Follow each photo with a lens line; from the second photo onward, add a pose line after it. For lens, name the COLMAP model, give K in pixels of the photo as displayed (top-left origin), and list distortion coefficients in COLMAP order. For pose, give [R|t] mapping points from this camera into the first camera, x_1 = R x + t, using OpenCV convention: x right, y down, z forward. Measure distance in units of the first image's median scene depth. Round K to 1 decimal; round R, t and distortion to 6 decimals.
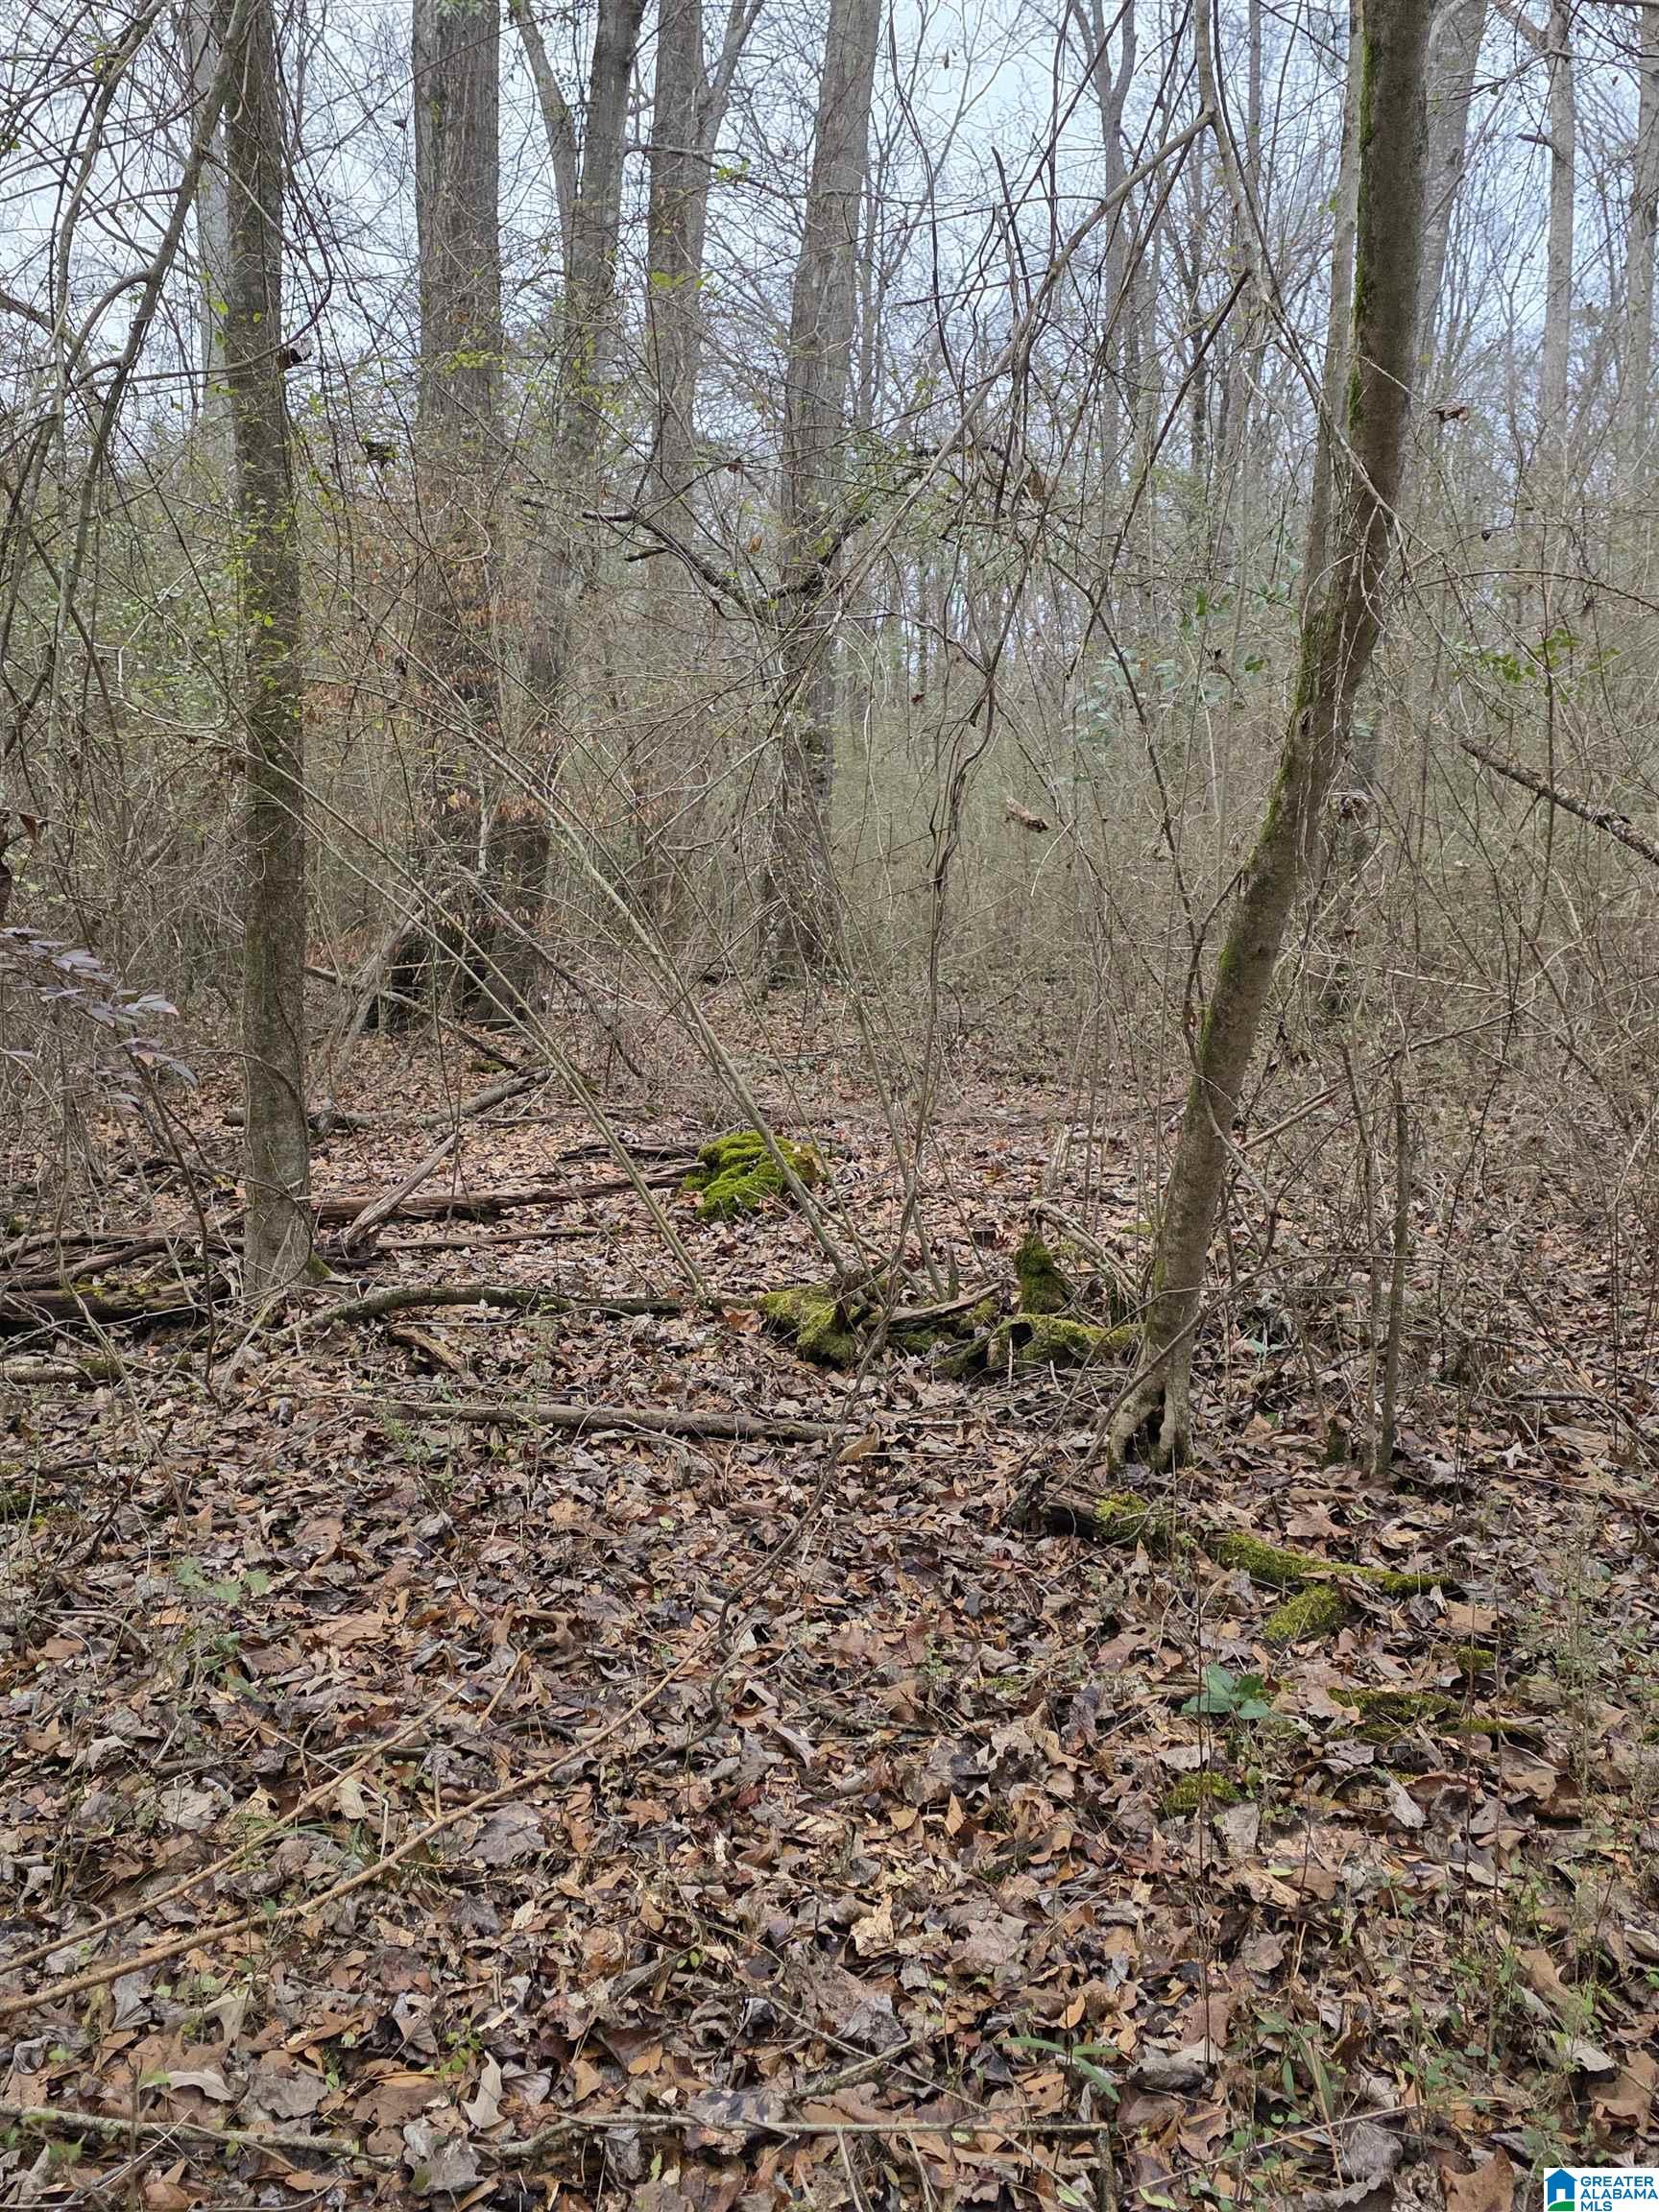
lens RADIAL K [[1886.1, 0, 831.9], [0, 1886.1, 1105.4], [0, 0, 1]] dist [0.060755, -0.022829]
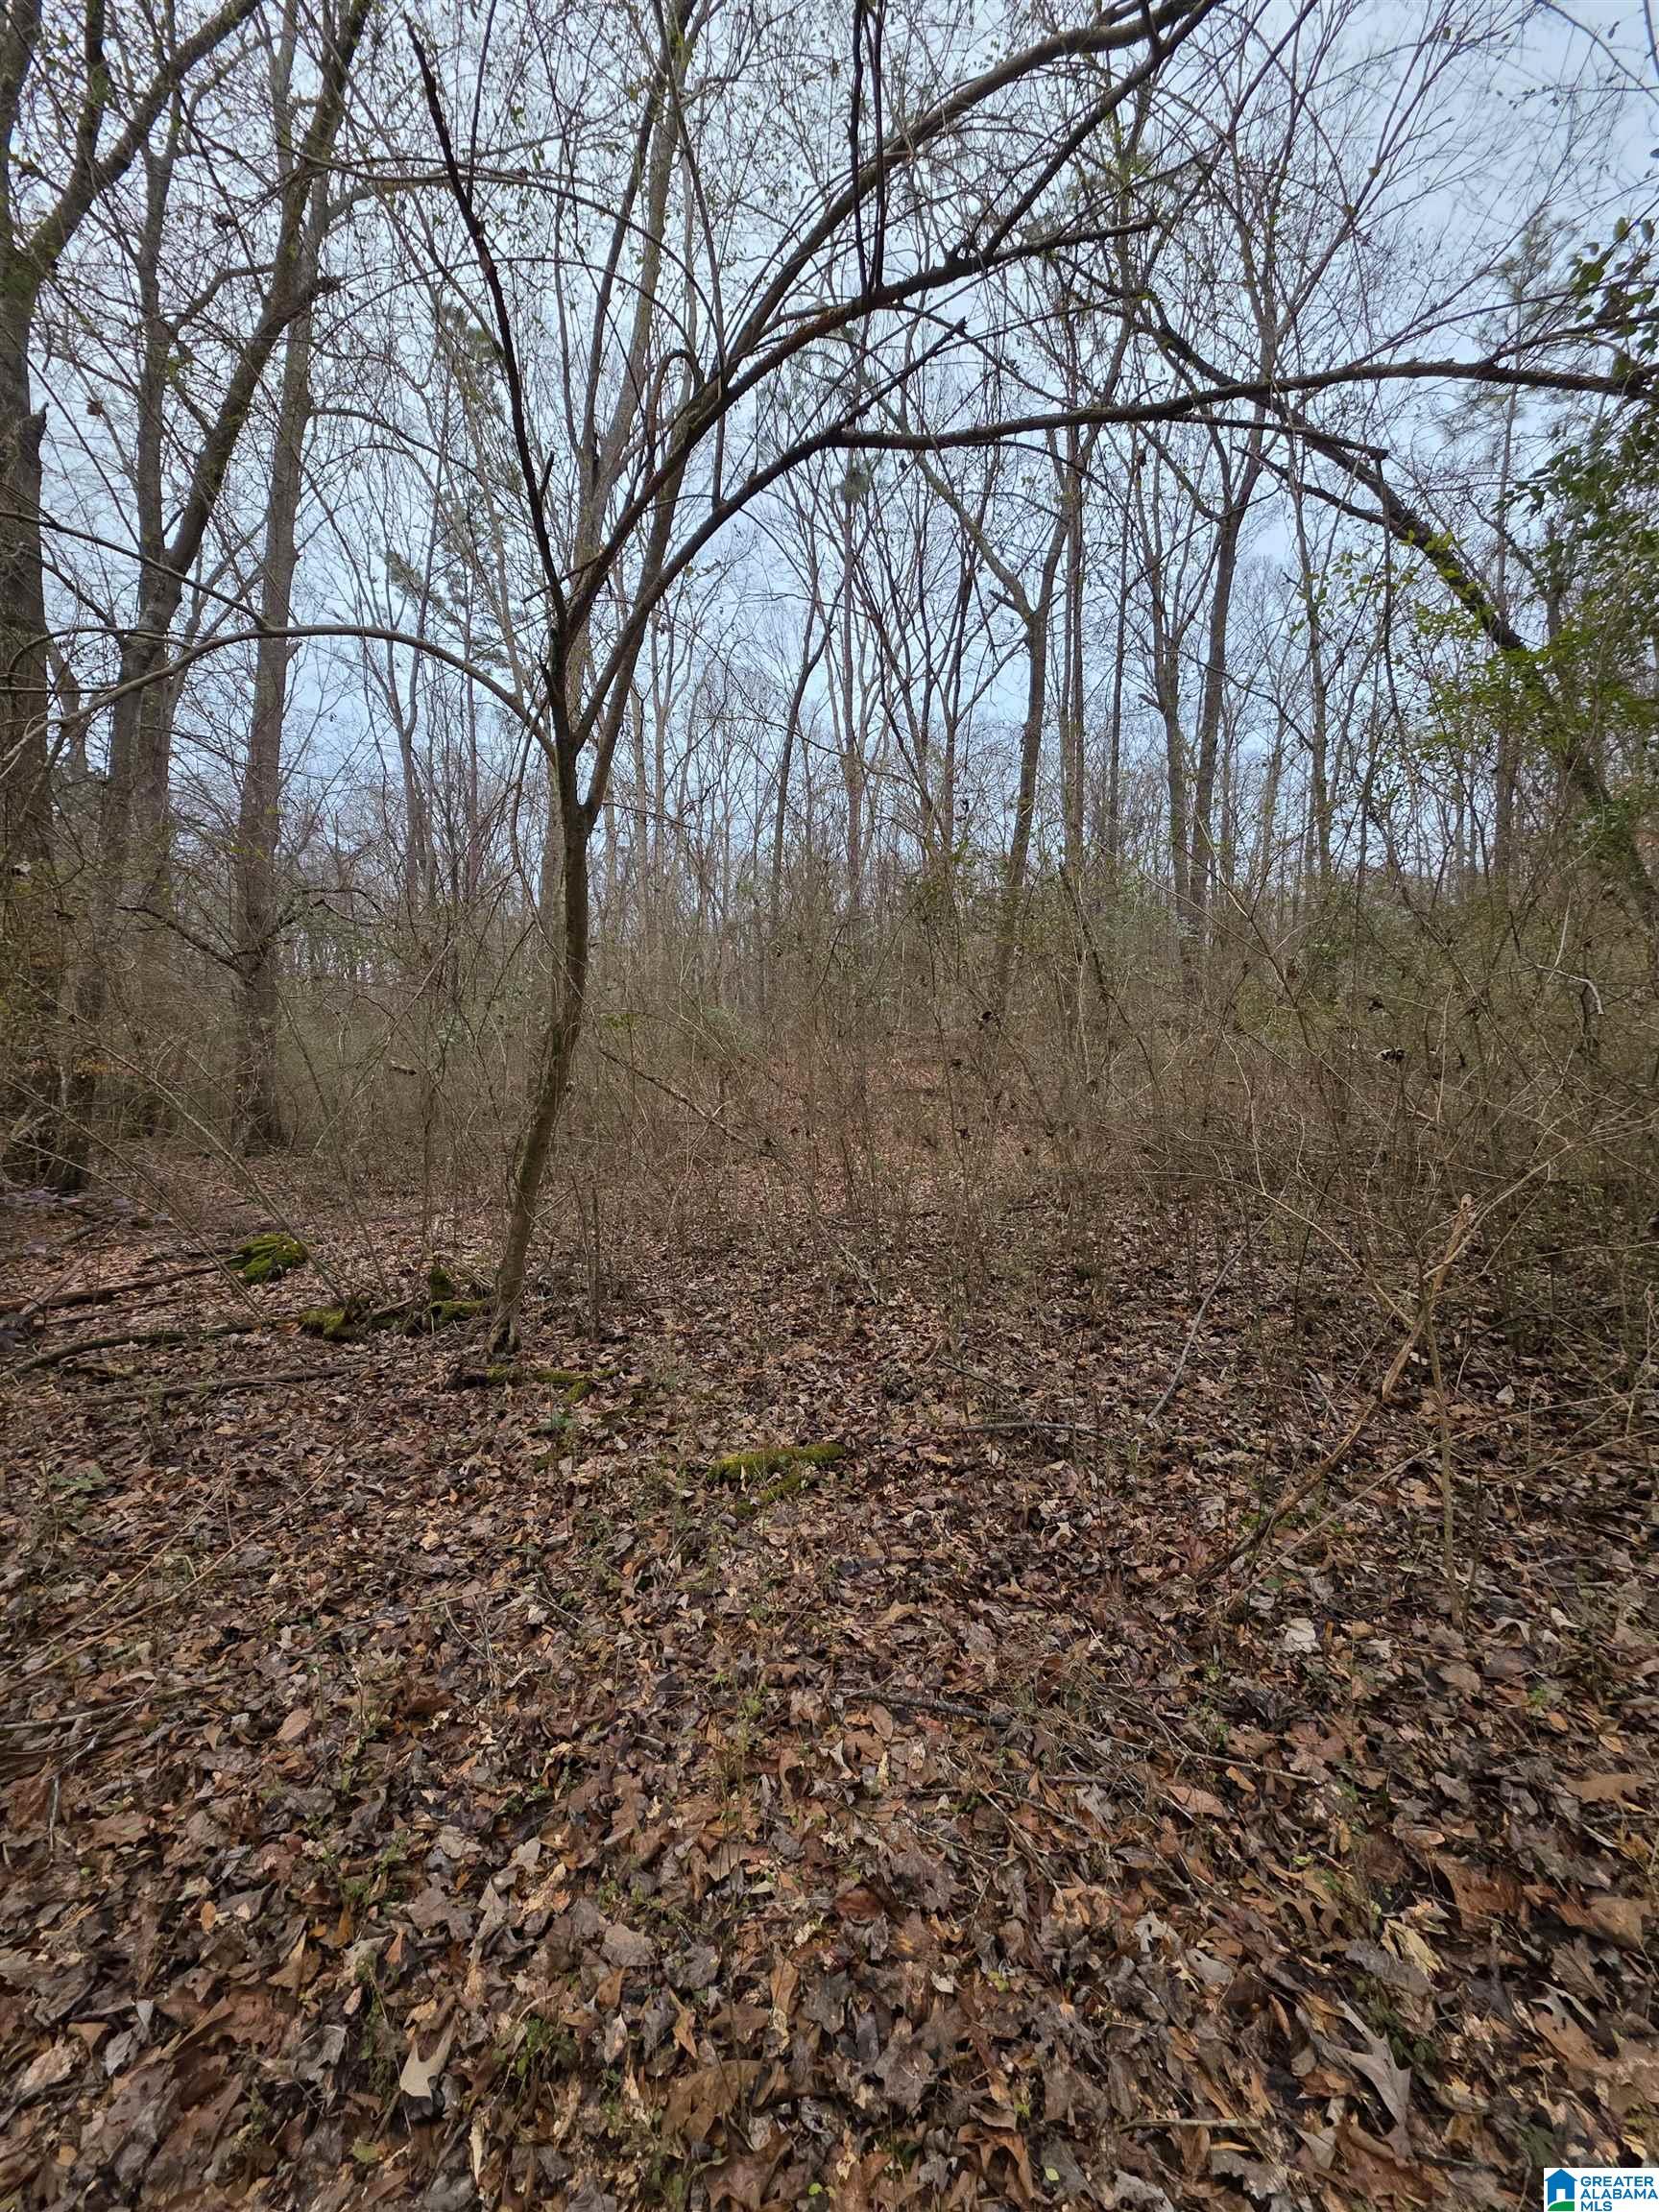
lens RADIAL K [[889.0, 0, 829.9], [0, 889.0, 1105.3], [0, 0, 1]] dist [-0.022420, -0.000228]
pose [[0.830790, -0.045781, 0.554700, -0.119634], [0.095167, 0.993619, -0.060528, -0.024180], [-0.548390, 0.103075, 0.829846, -0.258325]]
